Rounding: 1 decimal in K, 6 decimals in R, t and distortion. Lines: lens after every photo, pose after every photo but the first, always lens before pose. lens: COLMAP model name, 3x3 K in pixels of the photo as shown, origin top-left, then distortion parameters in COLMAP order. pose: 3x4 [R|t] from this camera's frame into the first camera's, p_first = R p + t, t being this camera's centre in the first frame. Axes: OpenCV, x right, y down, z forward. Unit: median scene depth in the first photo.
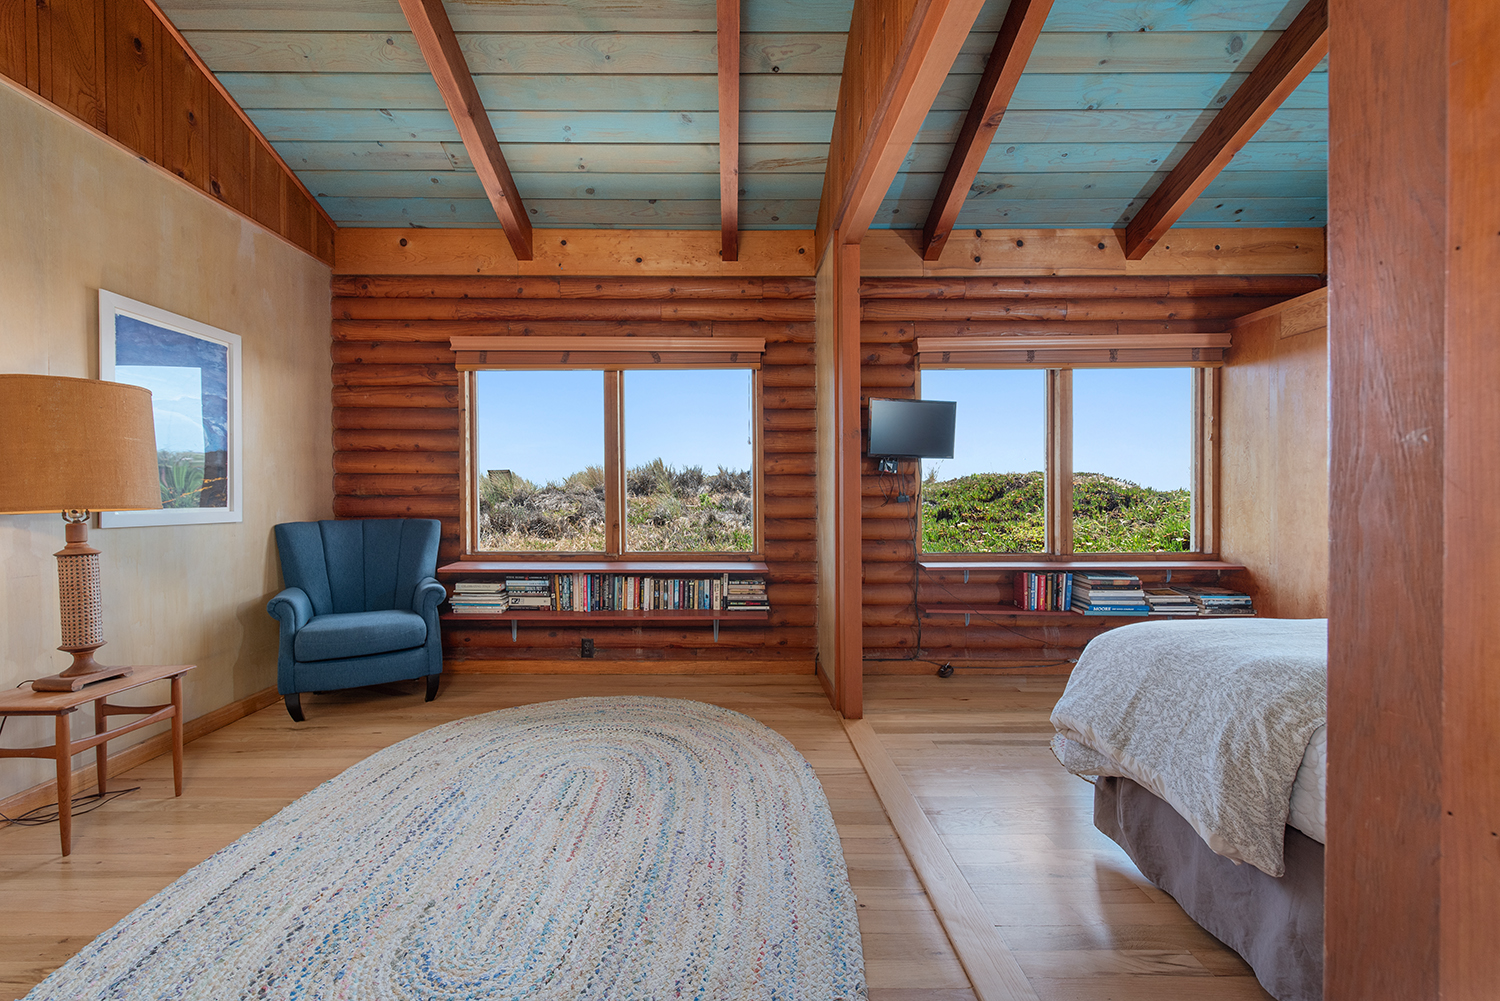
lens RADIAL K [[619.0, 0, 740.9], [0, 619.0, 504.5], [0, 0, 1]] dist [0.003635, 0.000105]
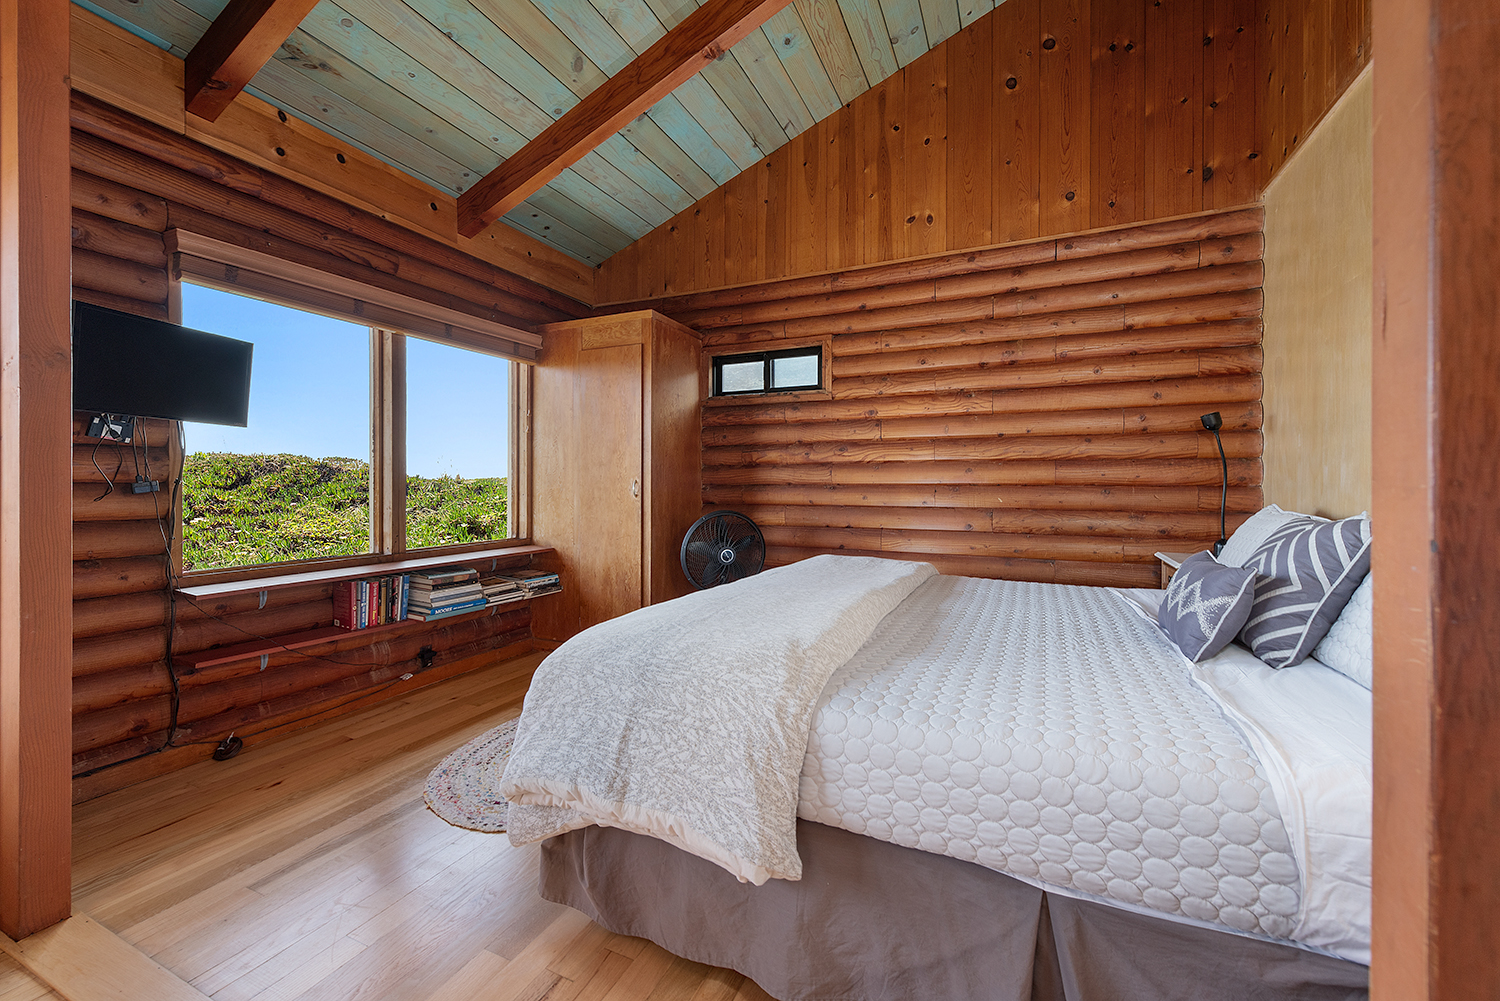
lens RADIAL K [[602.1, 0, 740.8], [0, 602.1, 484.4], [0, 0, 1]] dist [0.009469, -0.000663]
pose [[0.439220, 0.005909, 0.898360, -0.011417], [0.004375, 0.999952, -0.008717, -0.003794], [-0.898369, 0.007759, 0.439173, 0.231497]]
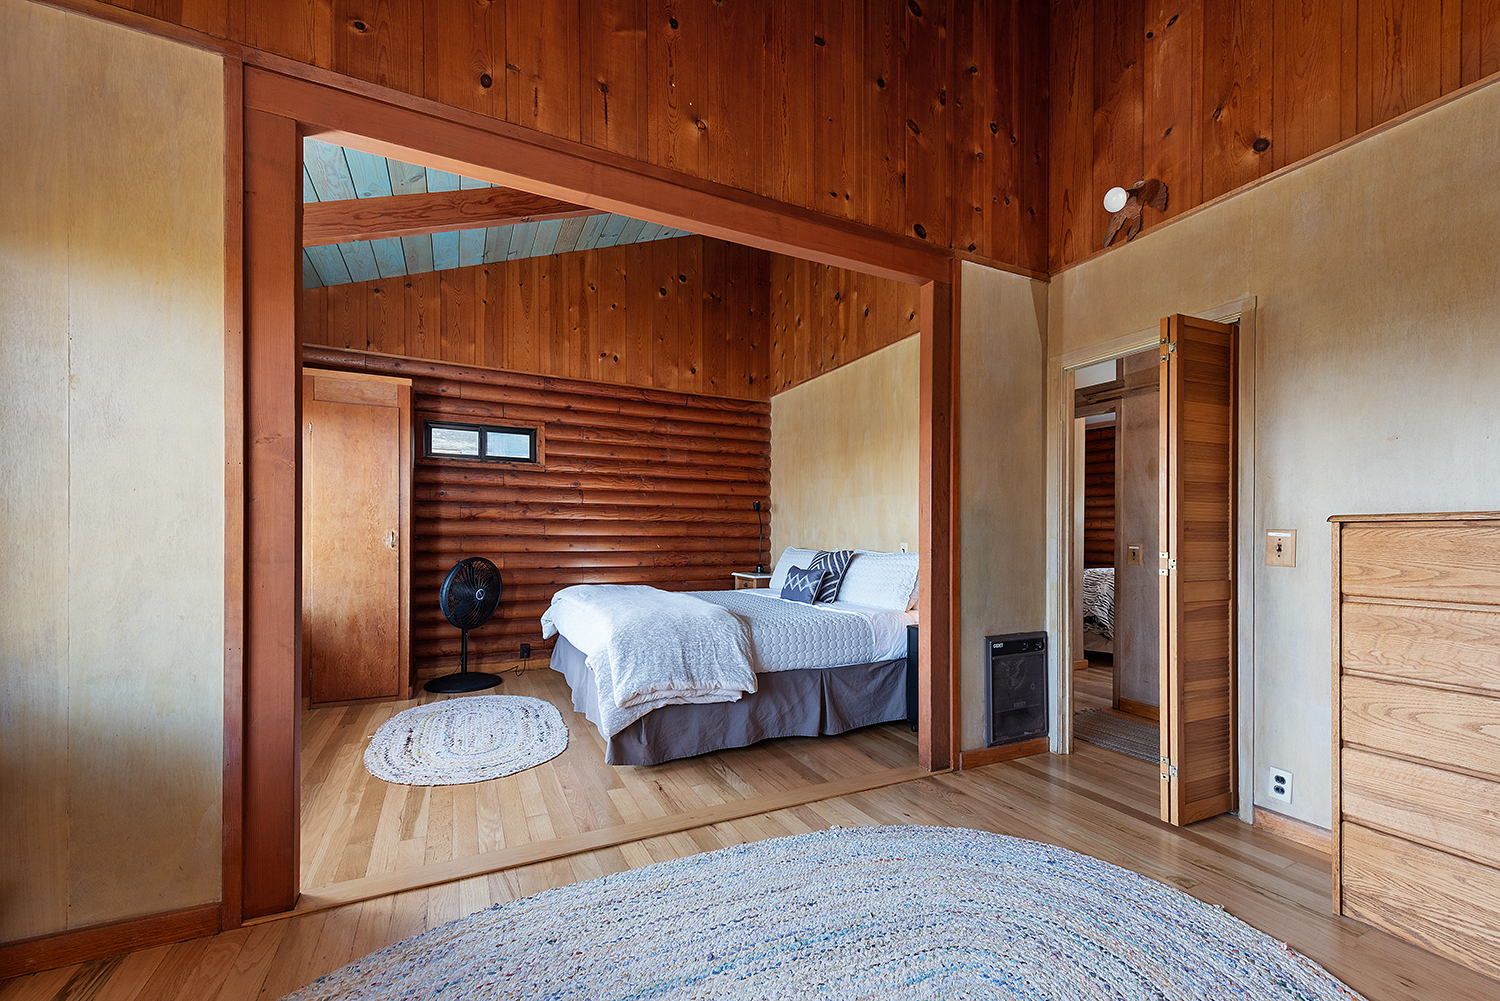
lens RADIAL K [[603.8, 0, 753.9], [0, 603.8, 524.1], [0, 0, 1]] dist [0.000616, -0.000099]
pose [[-0.425656, 0.019558, 0.904674, -0.470170], [0.002277, 0.999786, -0.020543, -0.010255], [-0.904882, -0.006684, -0.425609, 0.713902]]
